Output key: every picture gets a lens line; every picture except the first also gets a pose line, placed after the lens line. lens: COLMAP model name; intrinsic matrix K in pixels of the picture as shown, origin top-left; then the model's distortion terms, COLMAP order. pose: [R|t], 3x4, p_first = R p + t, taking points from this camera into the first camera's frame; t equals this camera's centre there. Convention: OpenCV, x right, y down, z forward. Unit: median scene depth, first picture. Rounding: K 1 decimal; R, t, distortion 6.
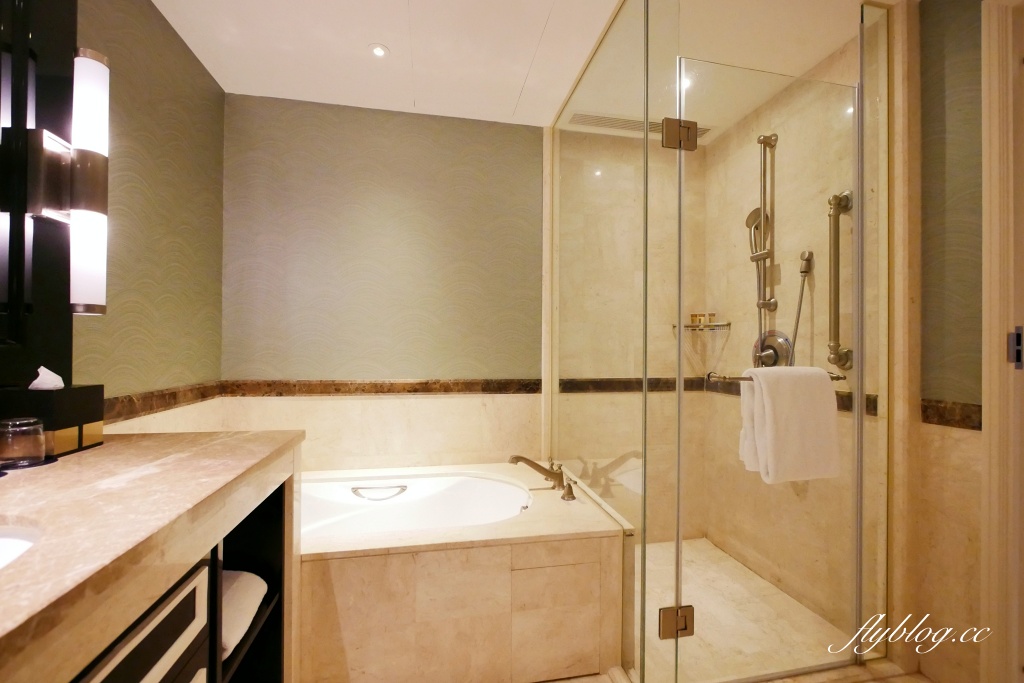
lens RADIAL K [[428.9, 0, 509.9], [0, 428.9, 344.3], [0, 0, 1]] dist [-0.003627, 0.000245]
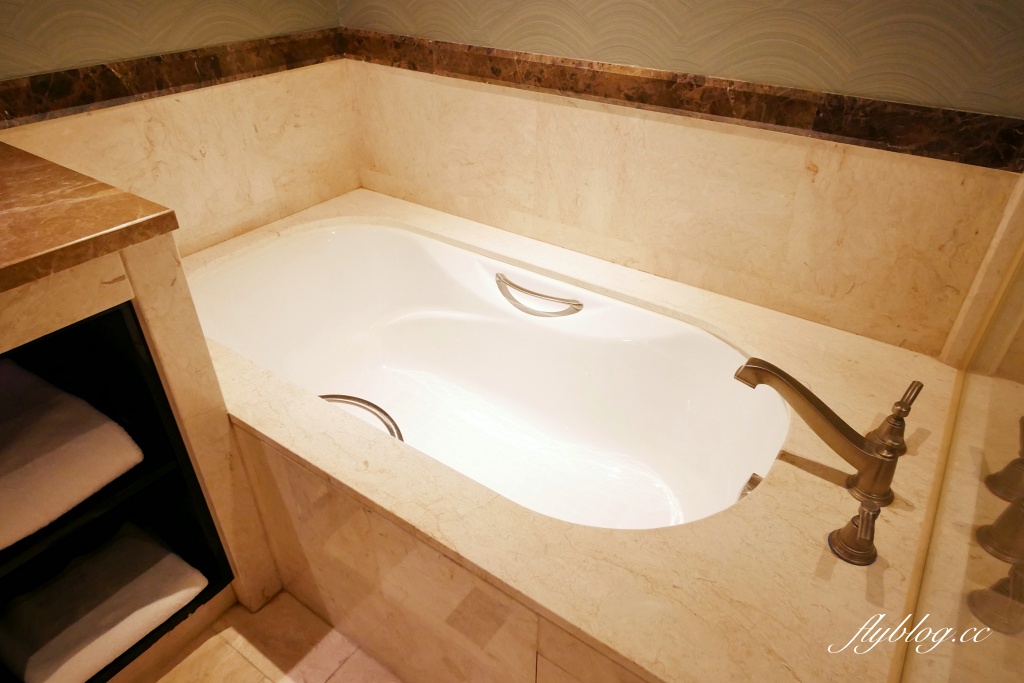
lens RADIAL K [[638.8, 0, 514.7], [0, 638.8, 351.1], [0, 0, 1]] dist [0.002080, 0.000193]
pose [[0.694601, 0.406033, -0.593857, 0.158824], [0.006872, 0.821712, 0.569861, -0.042538], [0.719363, -0.399907, 0.567972, 0.501208]]
